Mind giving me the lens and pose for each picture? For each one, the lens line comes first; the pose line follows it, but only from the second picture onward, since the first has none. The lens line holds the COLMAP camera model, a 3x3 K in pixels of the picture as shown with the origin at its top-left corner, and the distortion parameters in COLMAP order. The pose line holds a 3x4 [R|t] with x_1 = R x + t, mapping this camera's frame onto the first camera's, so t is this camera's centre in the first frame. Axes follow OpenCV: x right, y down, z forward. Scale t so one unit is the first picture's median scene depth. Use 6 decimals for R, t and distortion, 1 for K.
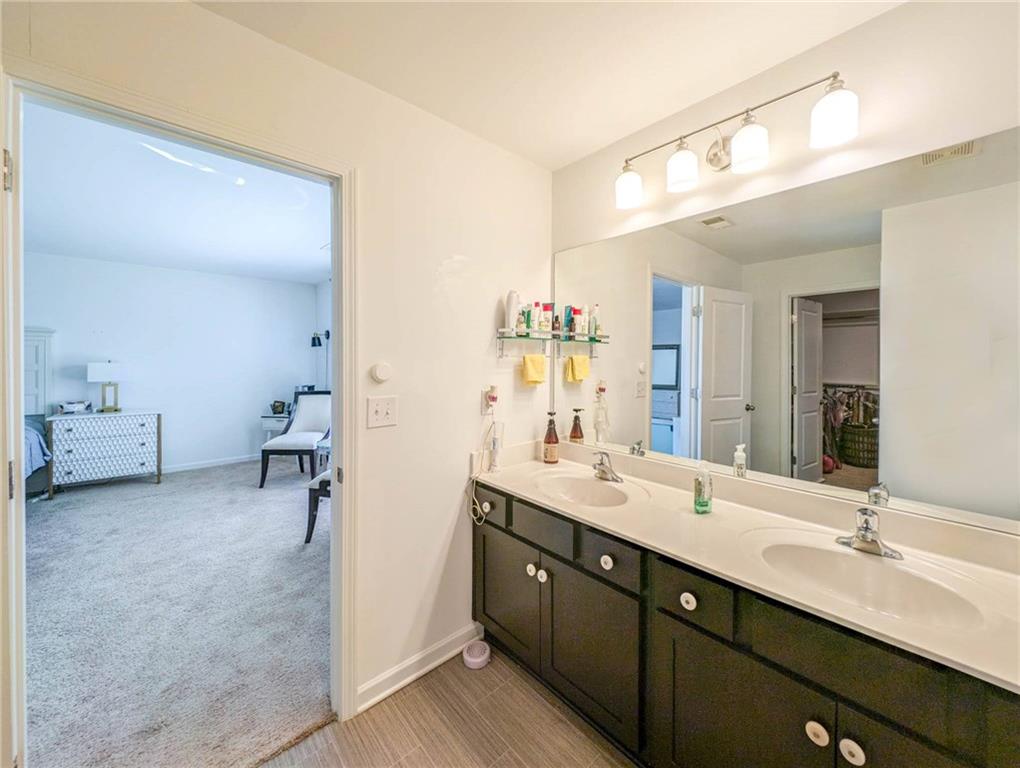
lens RADIAL K [[385.8, 0, 514.1], [0, 385.8, 377.7], [0, 0, 1]] dist [0.028119, -0.000037]
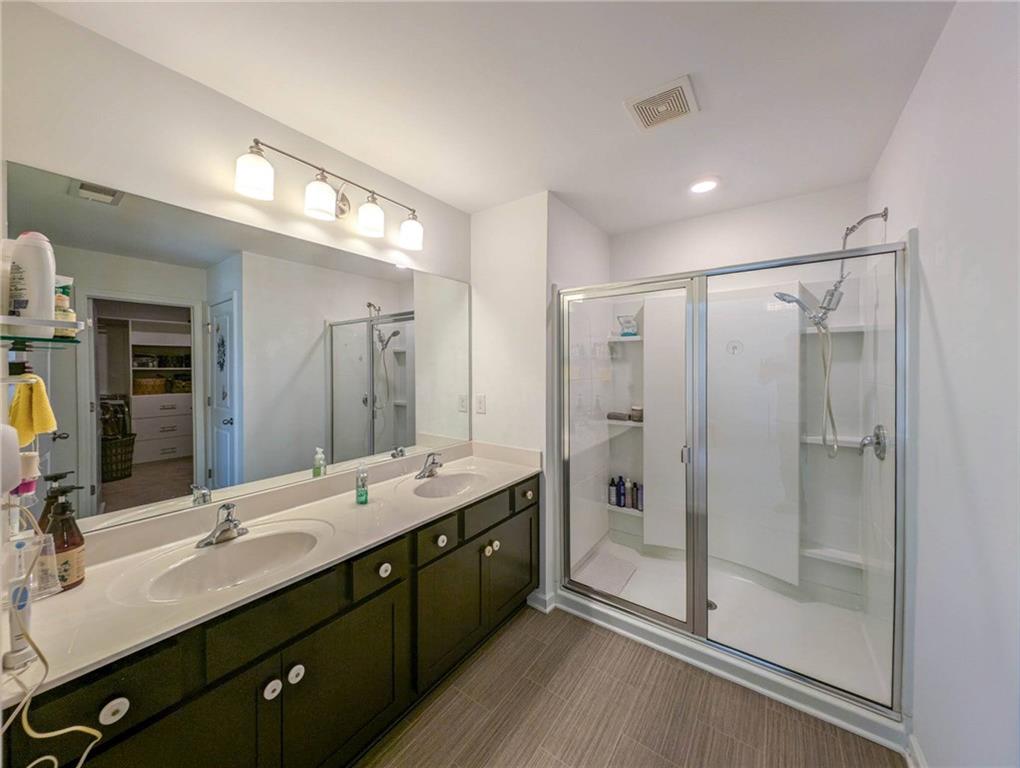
lens RADIAL K [[379.2, 0, 510.0], [0, 379.2, 384.0], [0, 0, 1]] dist [-0.001784, -0.000132]
pose [[-0.201625, -0.039011, 0.978686, -0.631168], [0.067378, 0.996287, 0.053594, -0.041838], [-0.977143, 0.076748, -0.198248, 0.655973]]
